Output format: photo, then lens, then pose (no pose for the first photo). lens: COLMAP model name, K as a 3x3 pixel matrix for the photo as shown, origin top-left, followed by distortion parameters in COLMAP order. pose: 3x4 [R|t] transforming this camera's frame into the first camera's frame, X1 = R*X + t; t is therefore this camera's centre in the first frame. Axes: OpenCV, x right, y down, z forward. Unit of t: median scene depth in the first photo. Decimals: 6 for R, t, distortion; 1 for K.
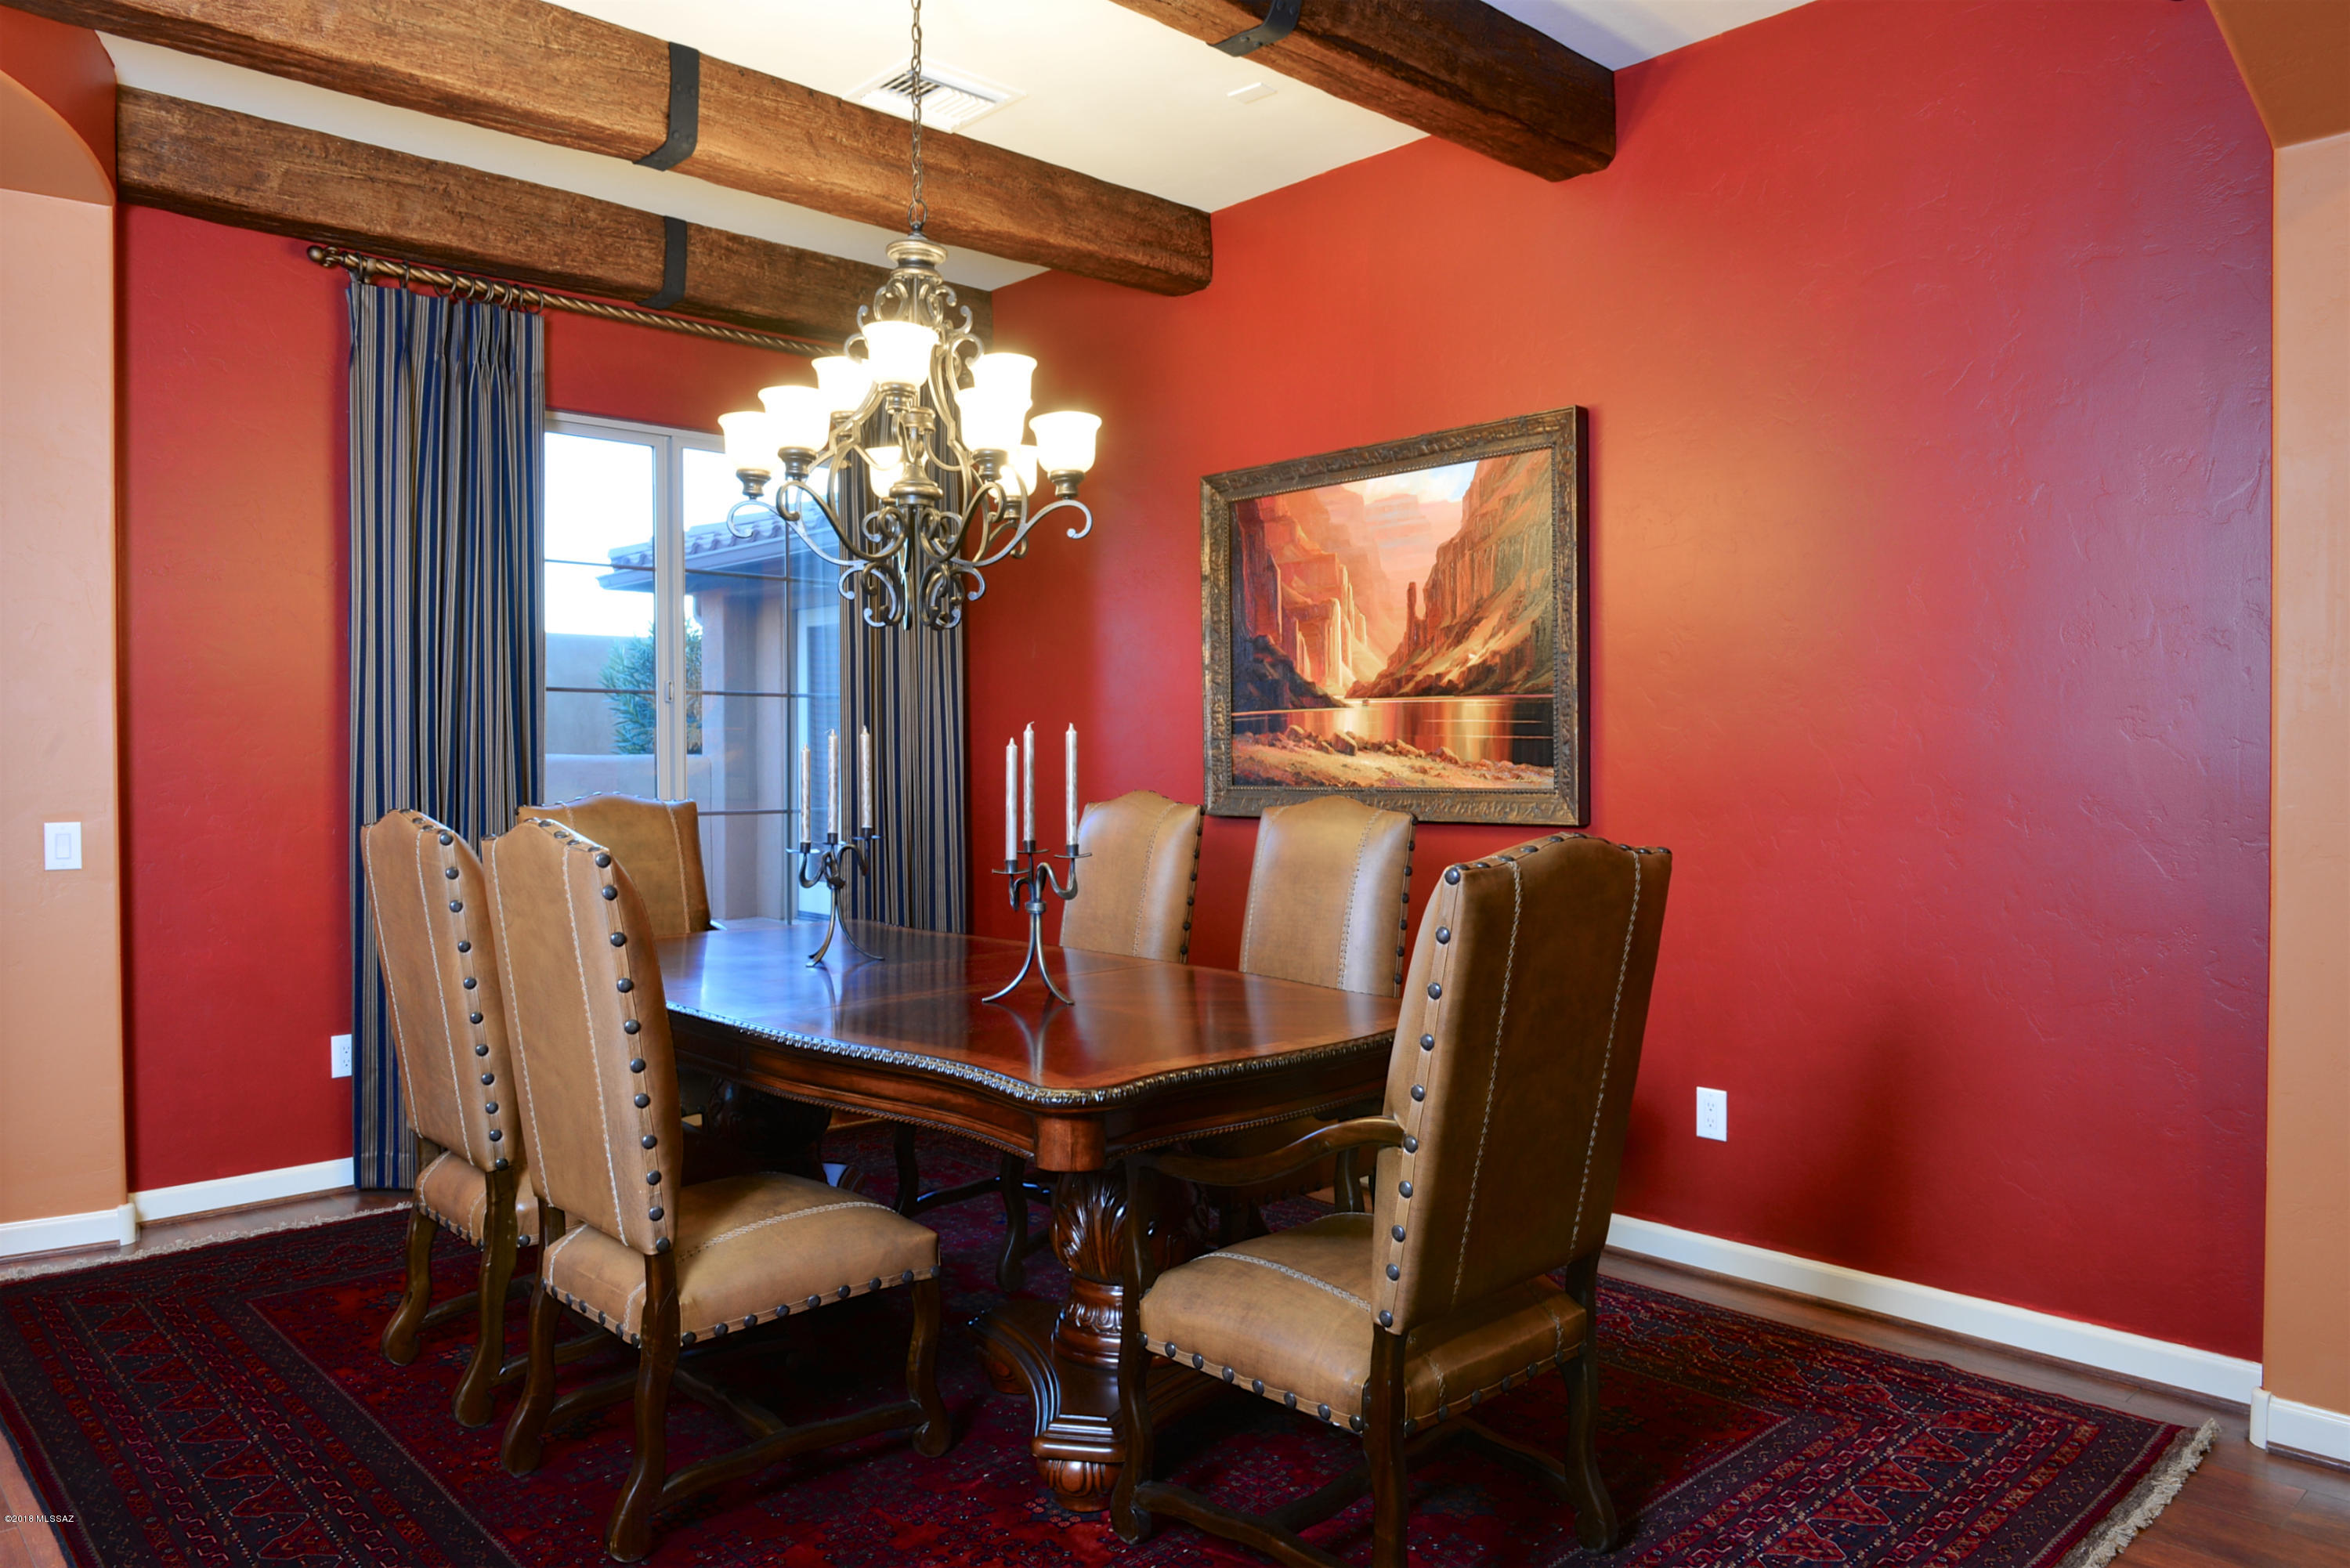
lens RADIAL K [[1605.9, 0, 1185.2], [0, 1605.9, 775.7], [0, 0, 1]] dist [0.006425, 0.002275]
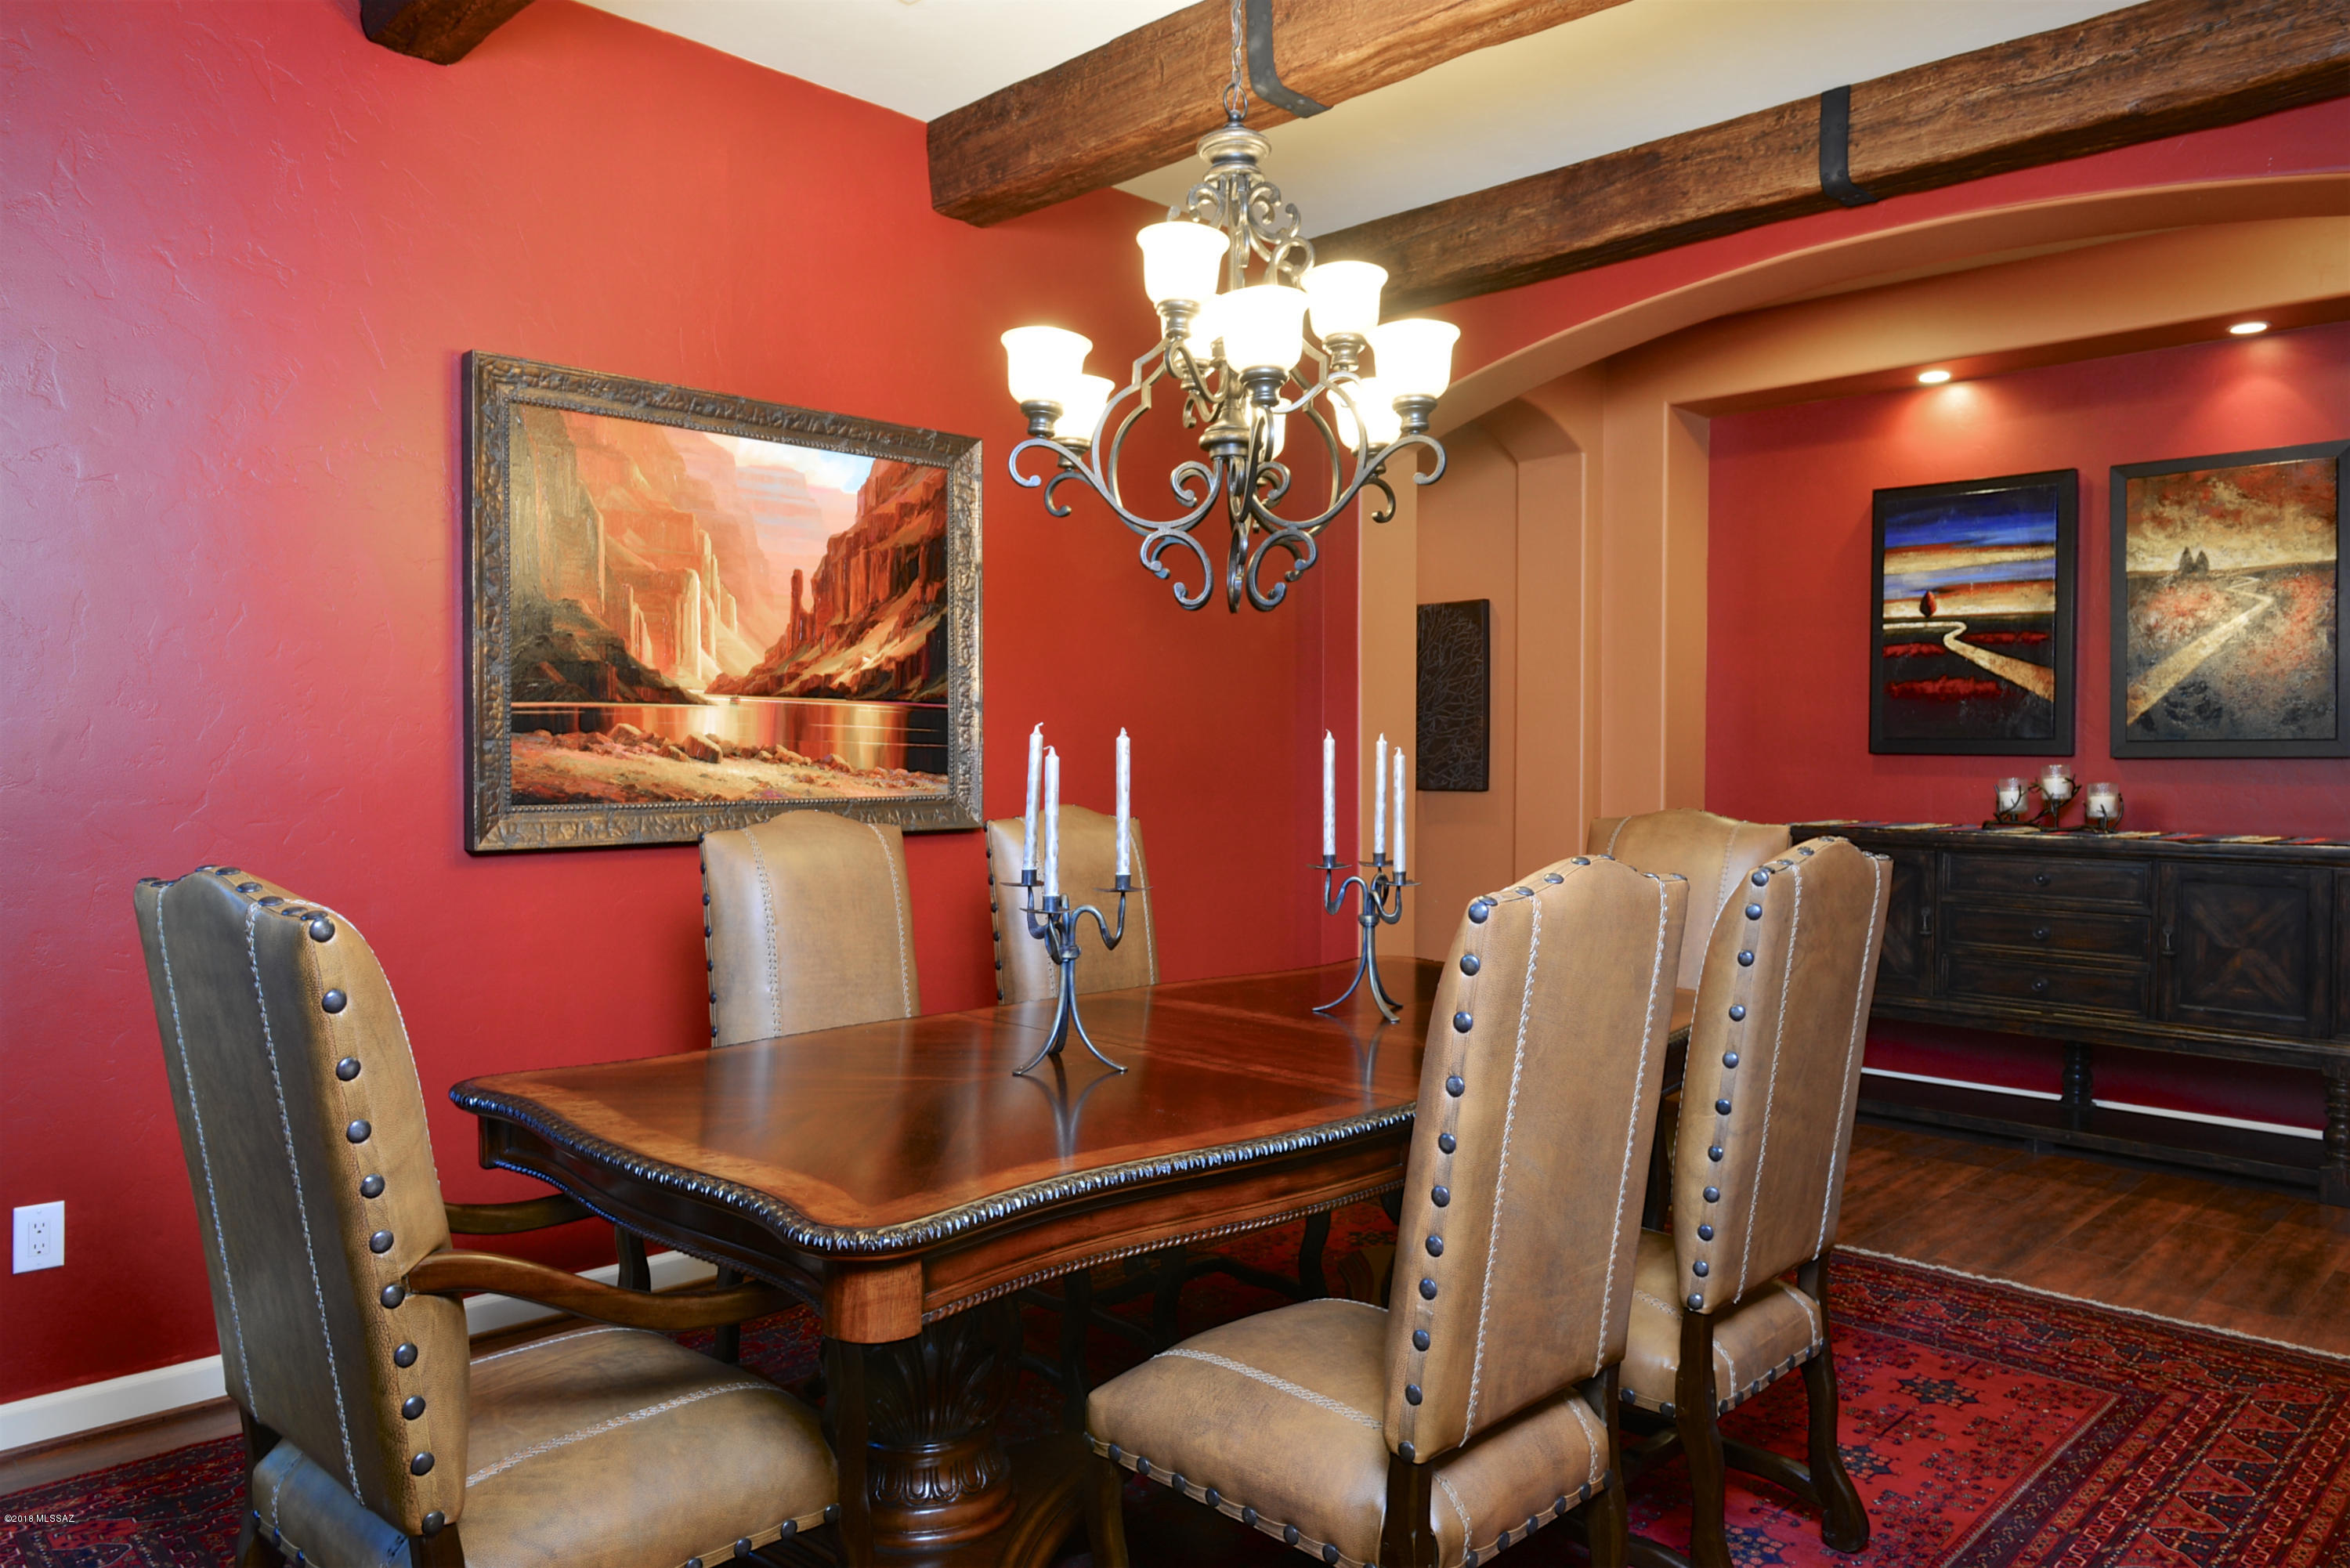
lens RADIAL K [[1605.9, 0, 1185.0], [0, 1605.9, 779.6], [0, 0, 1]] dist [0.006425, 0.002275]
pose [[-0.040768, -0.010245, 0.999116, -0.761240], [0.011683, 0.999874, 0.010730, -0.010551], [-0.999100, 0.012110, -0.040643, 0.821154]]
